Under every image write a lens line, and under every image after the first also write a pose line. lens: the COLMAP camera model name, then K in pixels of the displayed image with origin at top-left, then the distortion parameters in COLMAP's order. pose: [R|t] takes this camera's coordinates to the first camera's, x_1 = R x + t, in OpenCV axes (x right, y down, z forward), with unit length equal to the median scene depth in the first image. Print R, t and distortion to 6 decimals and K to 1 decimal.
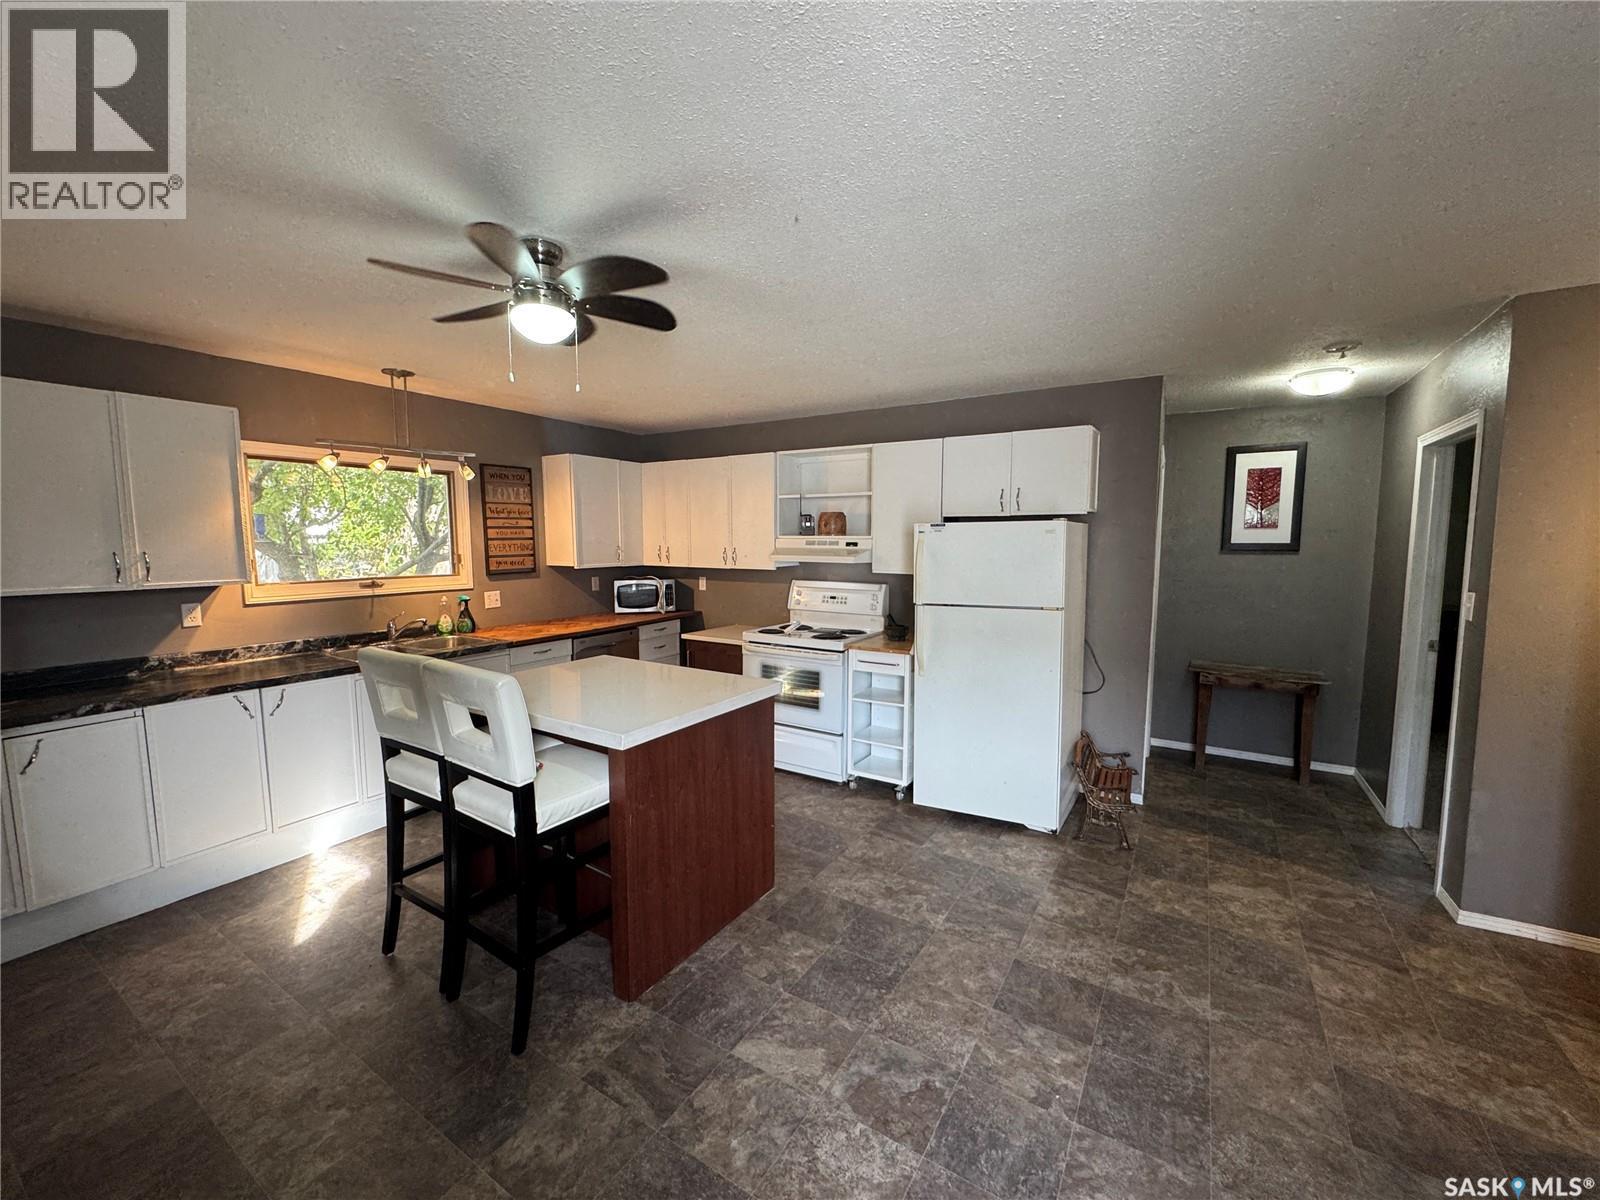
lens RADIAL K [[640.5, 0, 796.0], [0, 640.5, 603.5], [0, 0, 1]] dist [-0.005540, -0.000069]
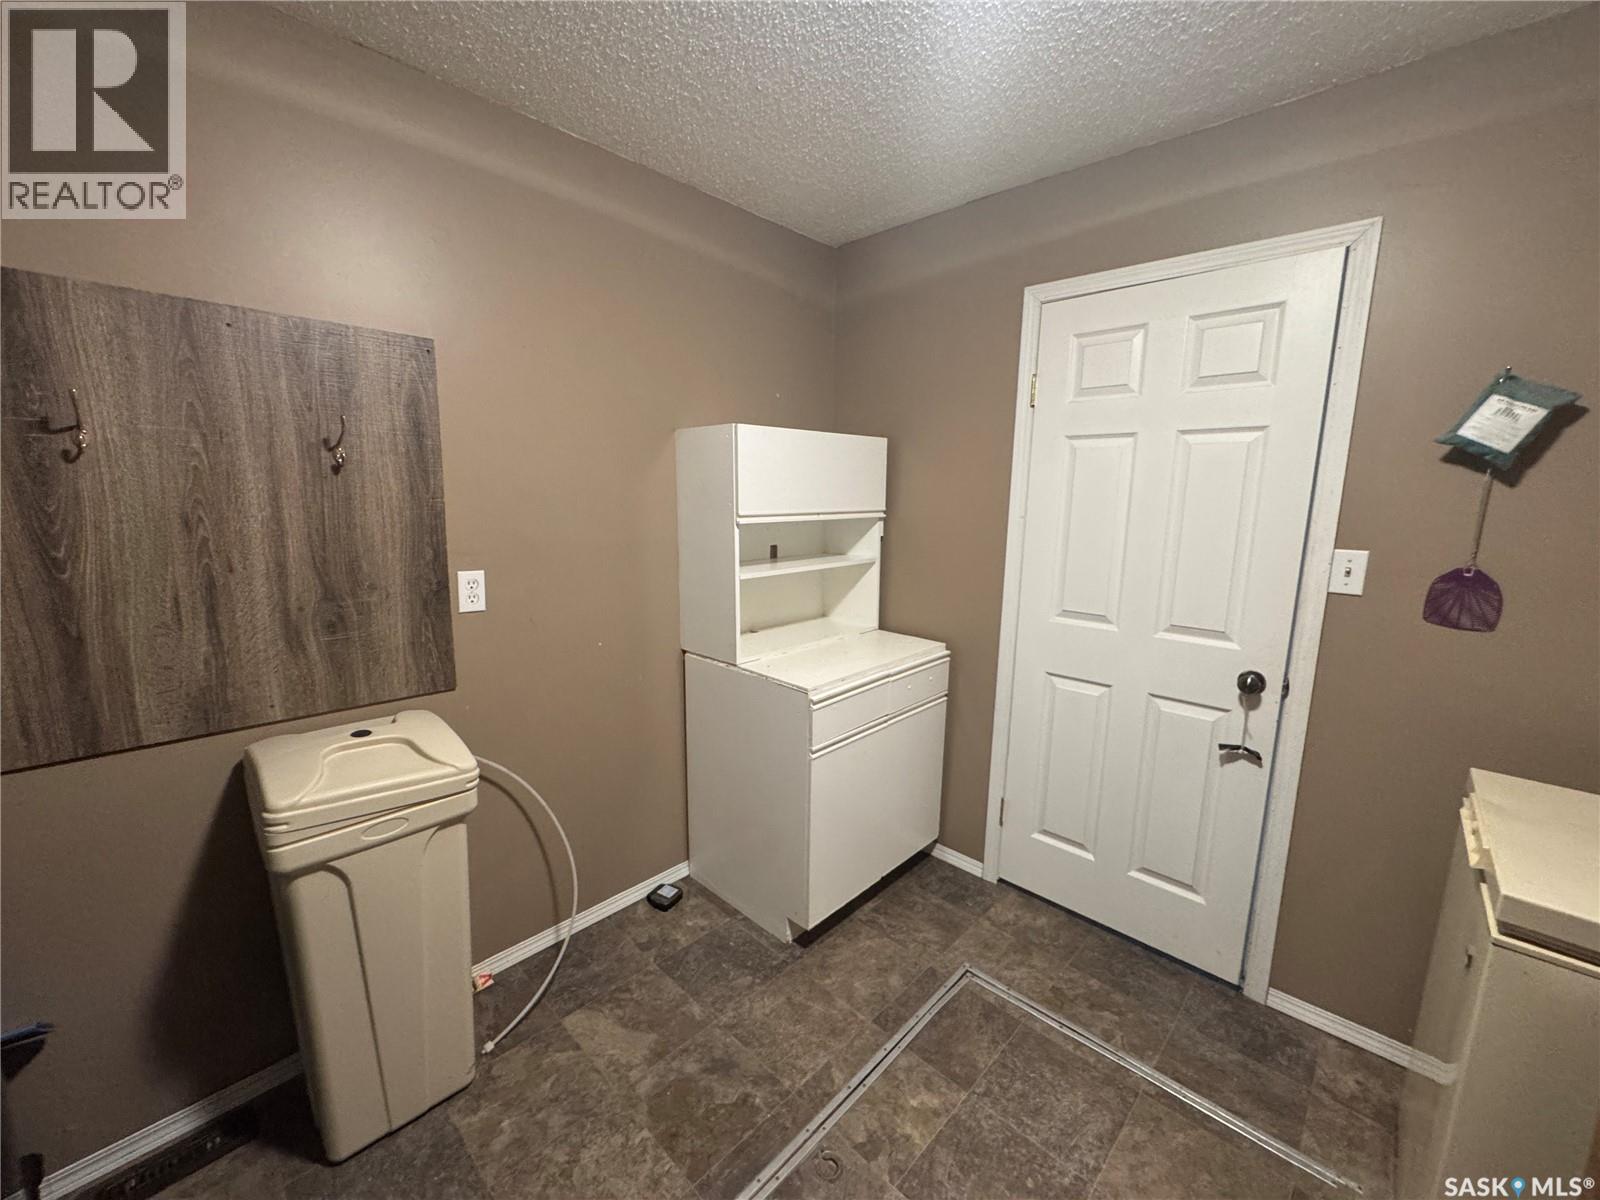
lens RADIAL K [[640.5, 0, 796.0], [0, 640.5, 603.5], [0, 0, 1]] dist [-0.005540, -0.000069]
pose [[0.977236, 0.043840, -0.207574, 0.361070], [-0.026064, 0.995814, 0.087608, 0.008469], [0.210546, -0.080203, 0.974288, 0.196587]]
